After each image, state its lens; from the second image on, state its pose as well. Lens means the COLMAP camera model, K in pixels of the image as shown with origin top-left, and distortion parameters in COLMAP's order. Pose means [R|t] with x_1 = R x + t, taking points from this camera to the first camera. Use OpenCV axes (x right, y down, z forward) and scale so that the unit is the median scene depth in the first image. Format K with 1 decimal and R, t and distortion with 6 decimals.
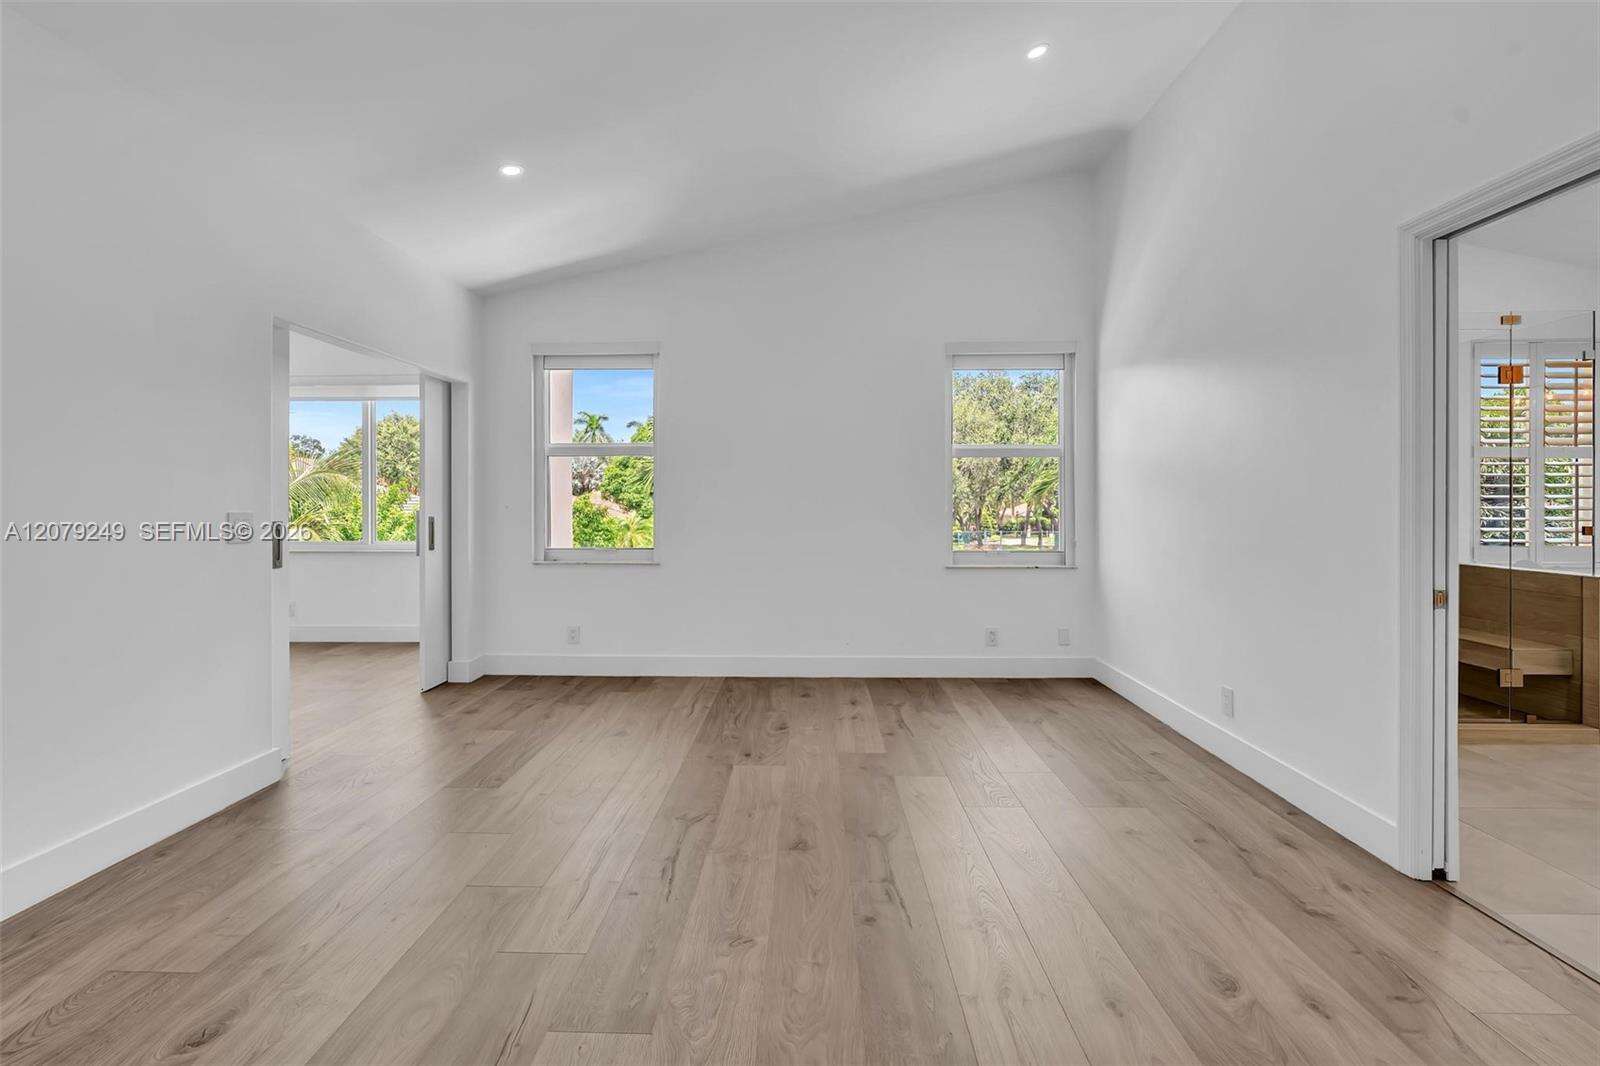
lens RADIAL K [[734.8, 0, 803.3], [0, 734.8, 507.4], [0, 0, 1]] dist [0.001548, 0.000517]
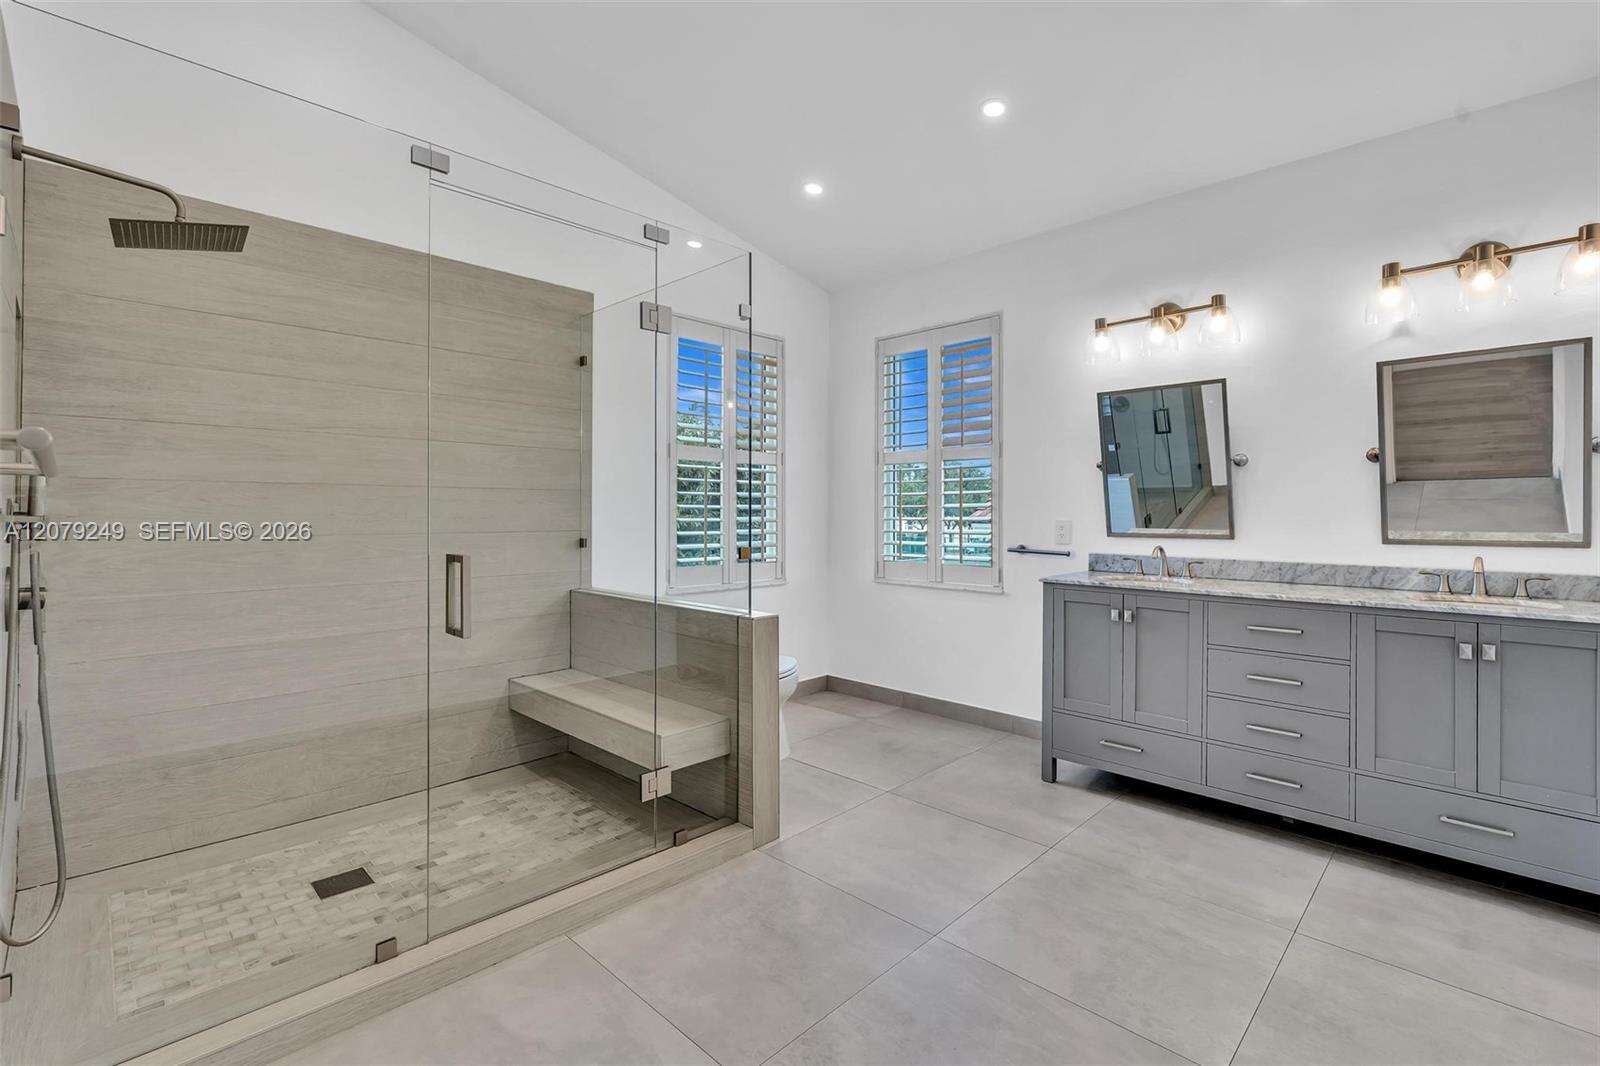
lens RADIAL K [[734.8, 0, 805.6], [0, 734.8, 523.5], [0, 0, 1]] dist [0.001548, 0.000517]
pose [[0.686822, -0.009243, 0.726767, 0.602904], [0.004862, 0.999955, 0.008123, -0.002001], [-0.726810, -0.002046, 0.686836, 0.476612]]
